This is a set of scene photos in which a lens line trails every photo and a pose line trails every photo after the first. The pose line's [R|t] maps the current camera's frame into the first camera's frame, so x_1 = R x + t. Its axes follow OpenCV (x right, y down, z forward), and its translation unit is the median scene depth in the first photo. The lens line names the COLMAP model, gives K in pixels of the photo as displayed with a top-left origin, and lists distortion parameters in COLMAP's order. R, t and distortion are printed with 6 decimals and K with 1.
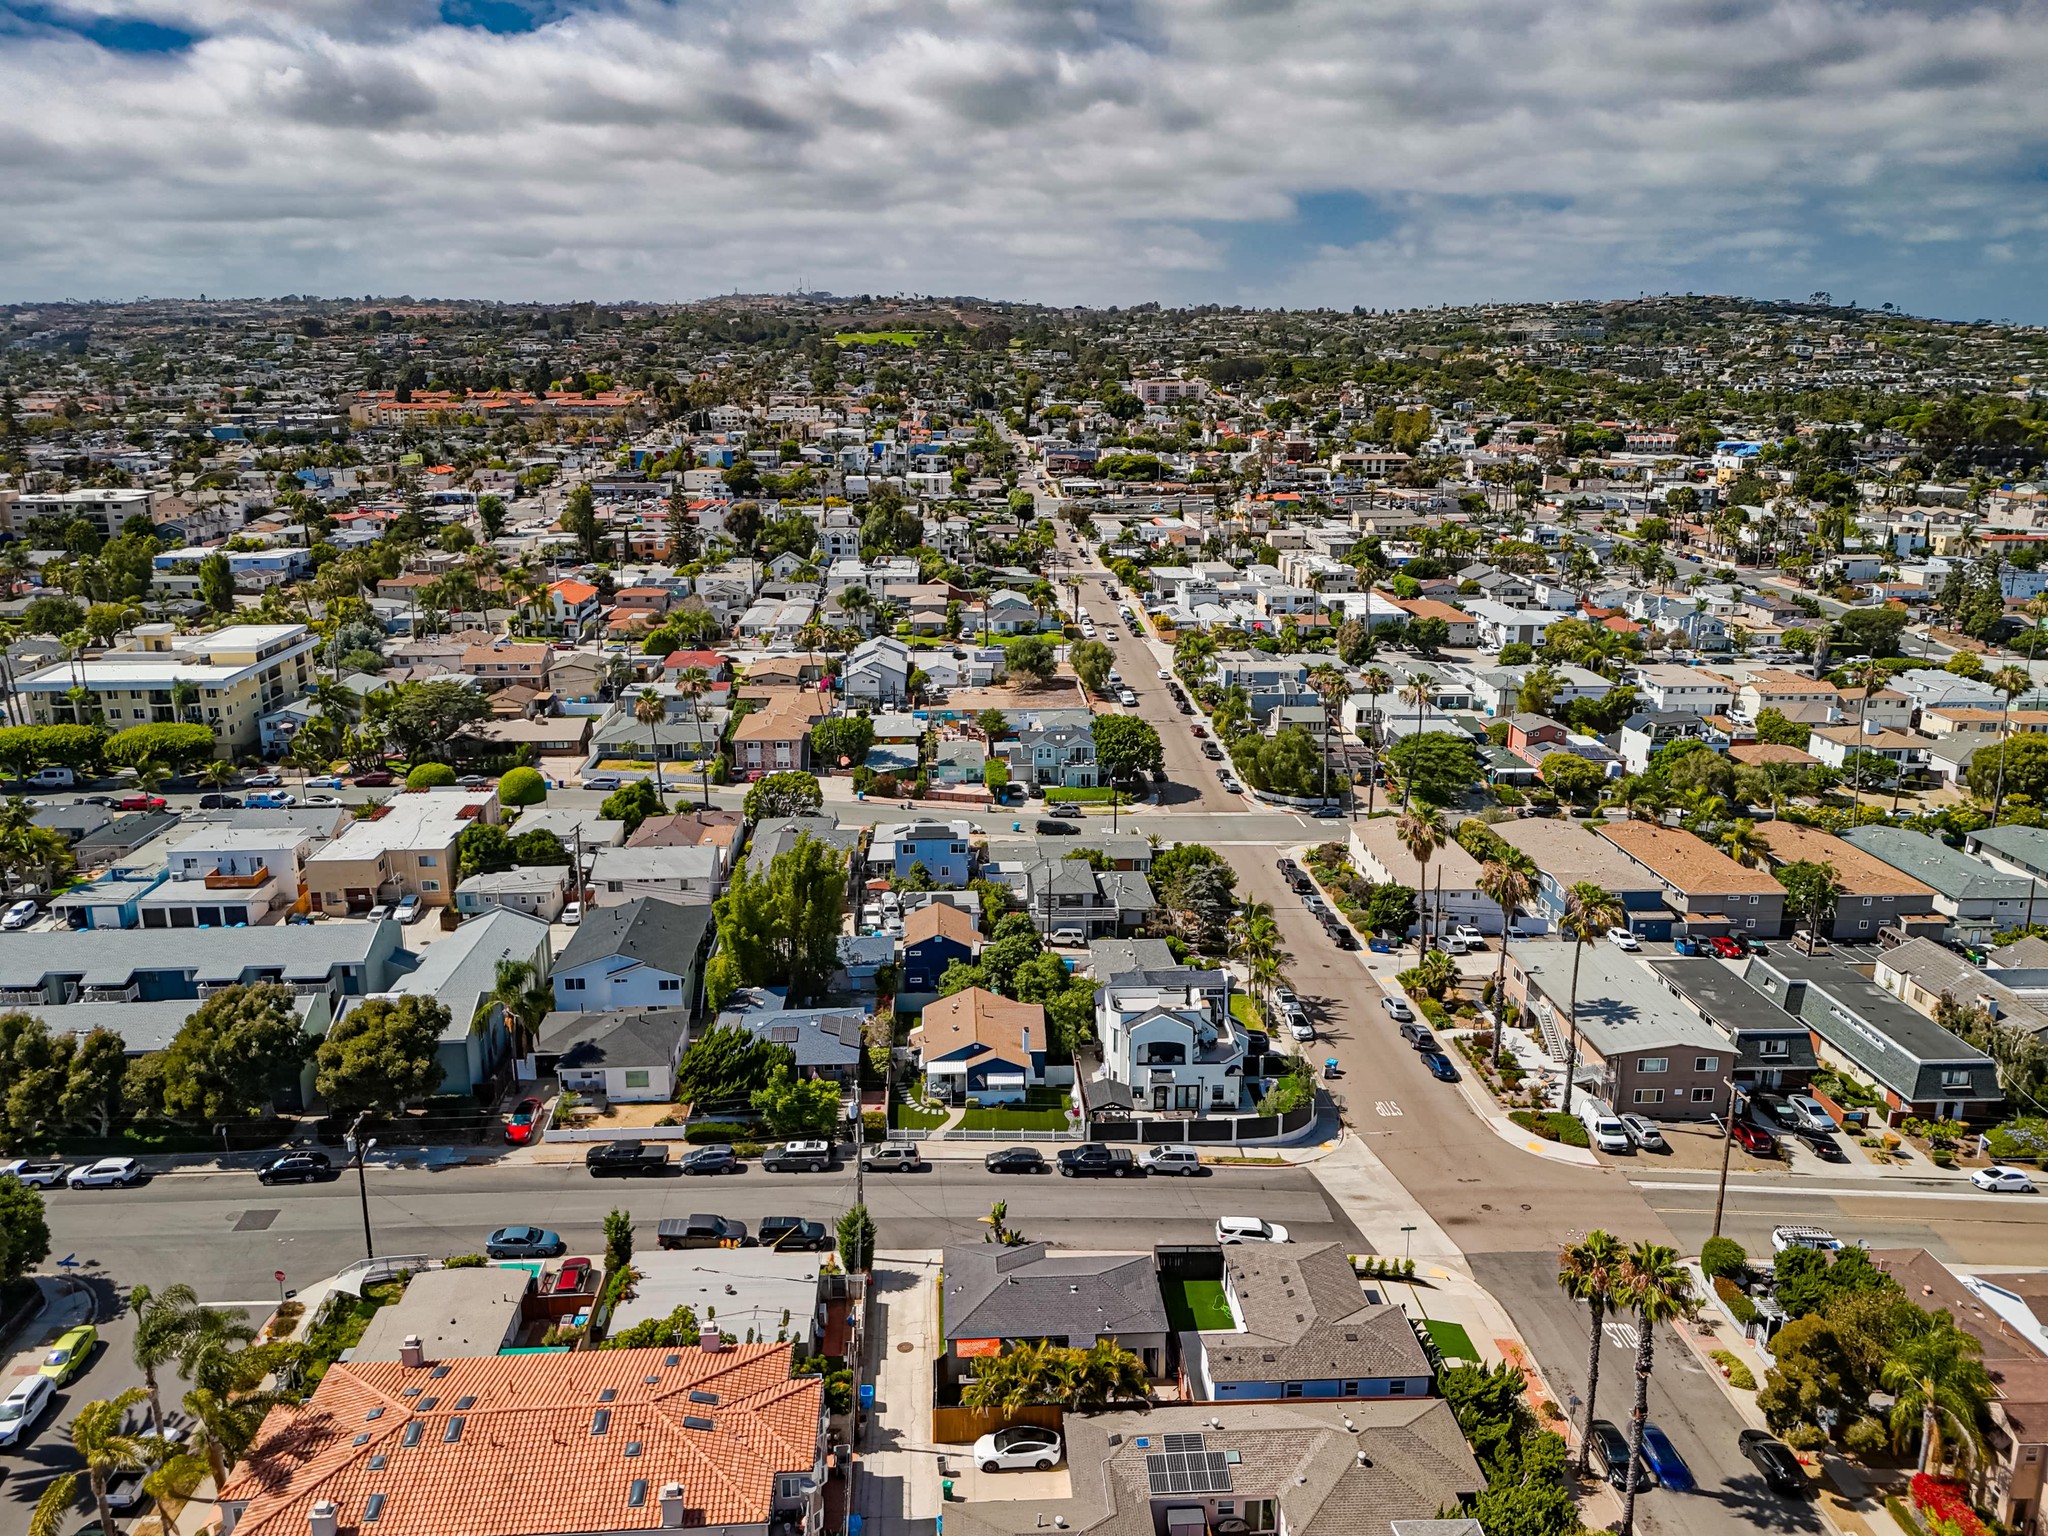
lens RADIAL K [[1512.5, 0, 1024.0], [0, 1512.5, 768.0], [0, 0, 1]] dist [0.091753, -0.088662]
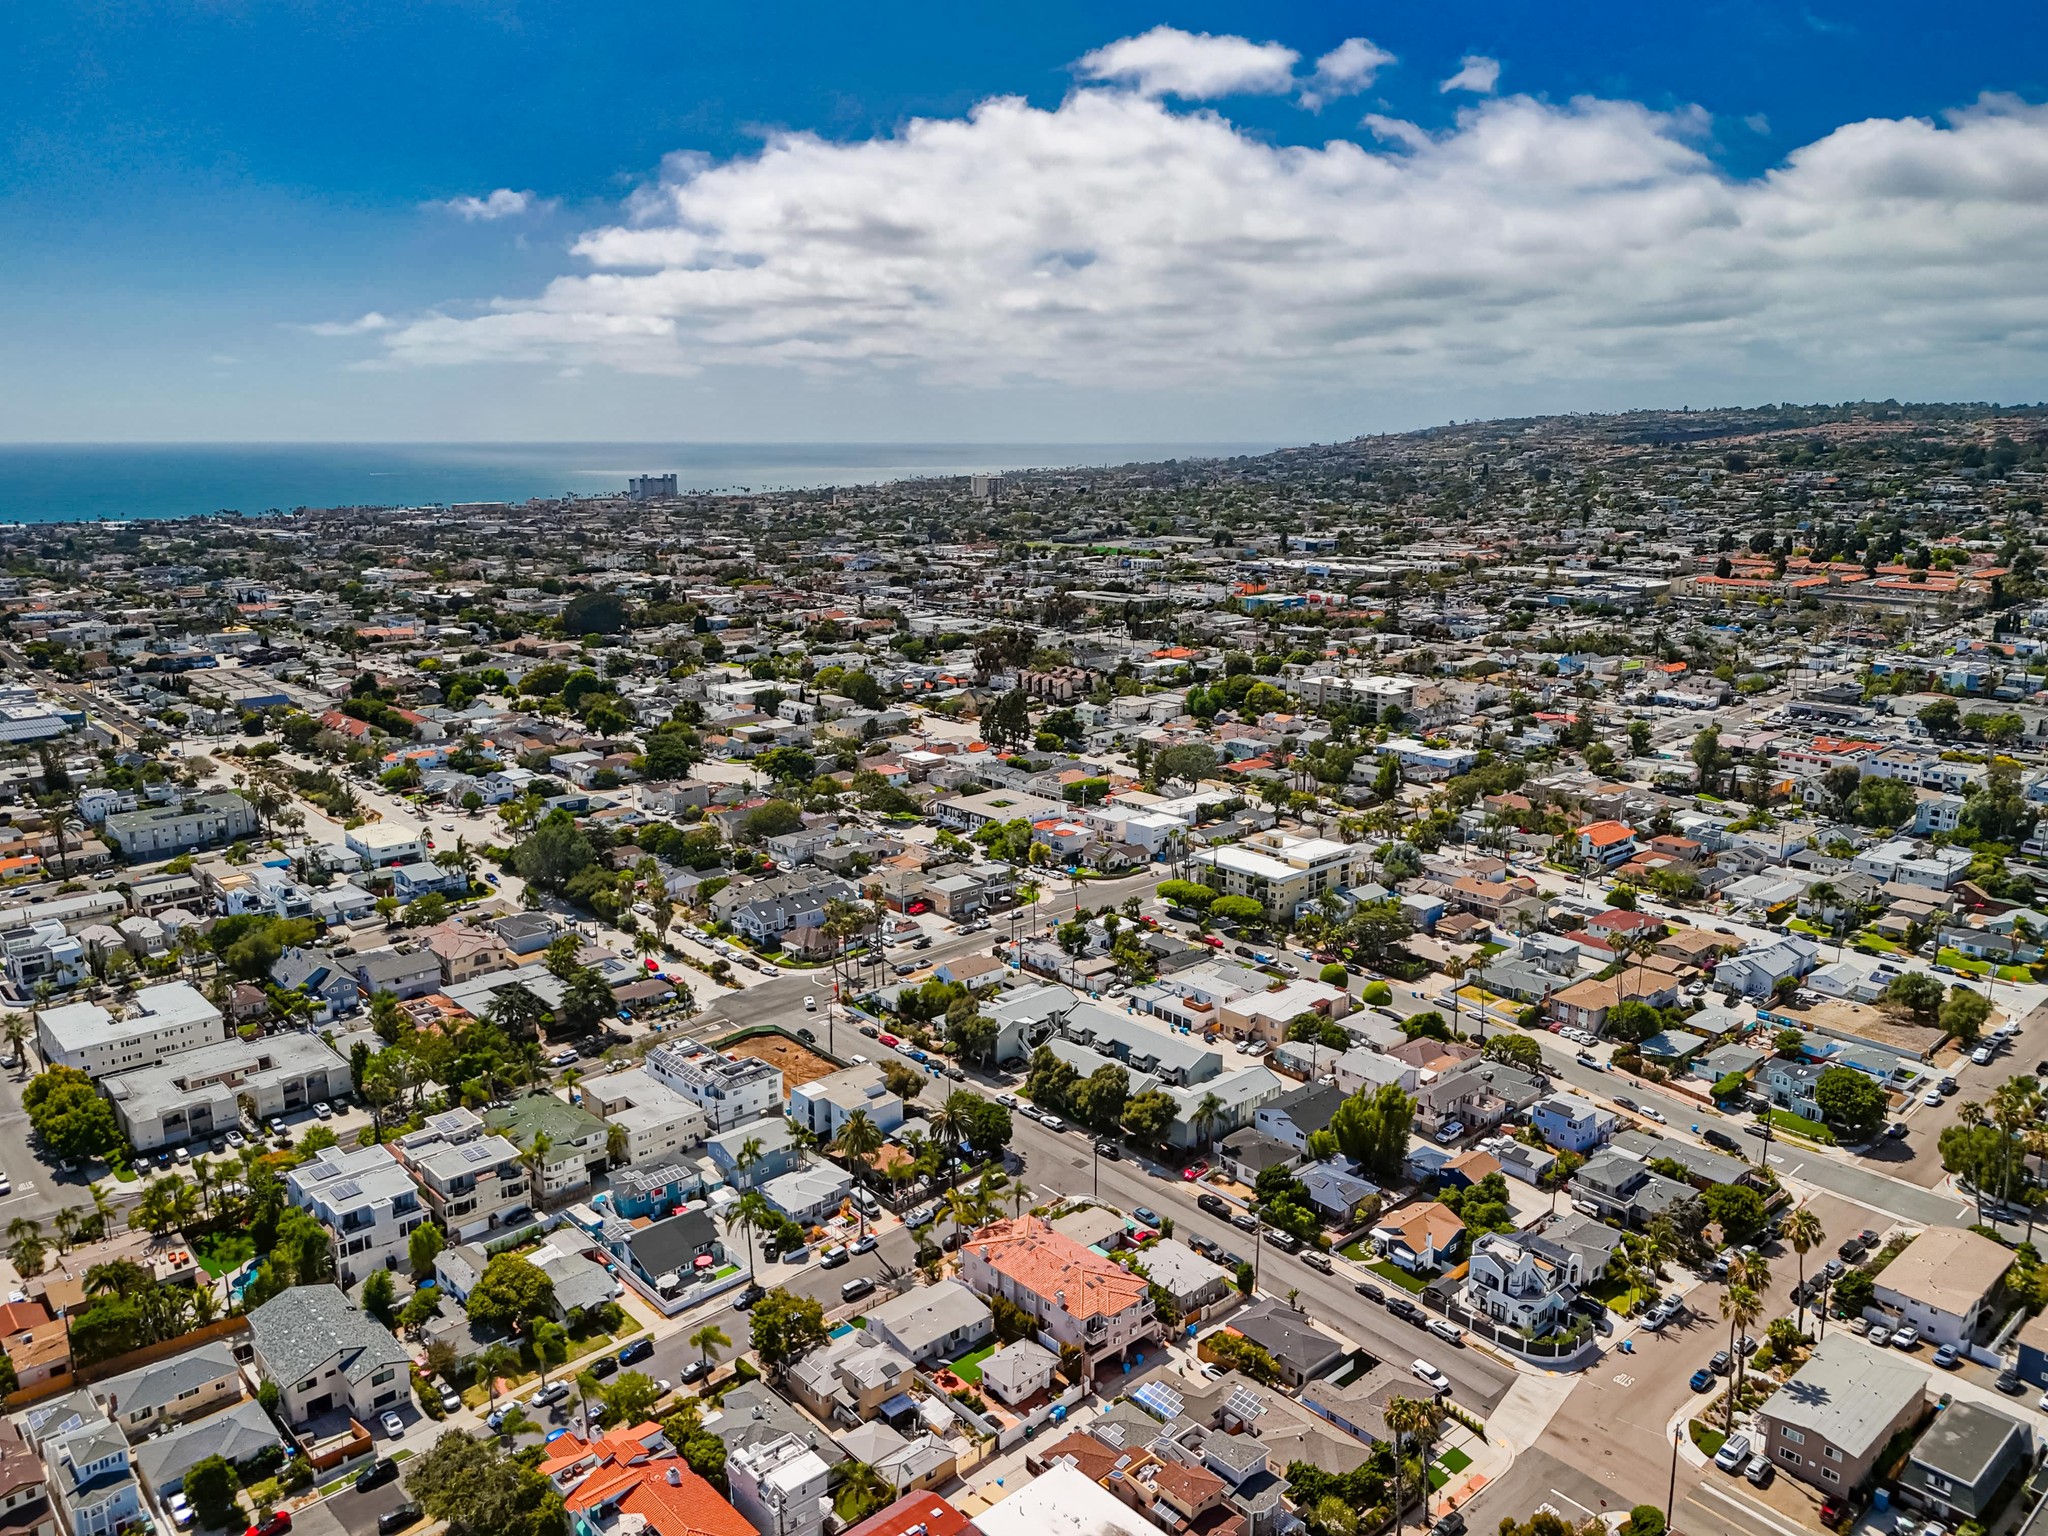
lens RADIAL K [[1516.3, 0, 1017.0], [0, 1516.3, 747.8], [0, 0, 1]] dist [0.087589, -0.092040]
pose [[0.630519, 0.164579, -0.758525, 0.696374], [-0.211777, 0.976660, 0.035870, -0.246910], [0.746724, 0.138021, 0.650656, -0.430122]]
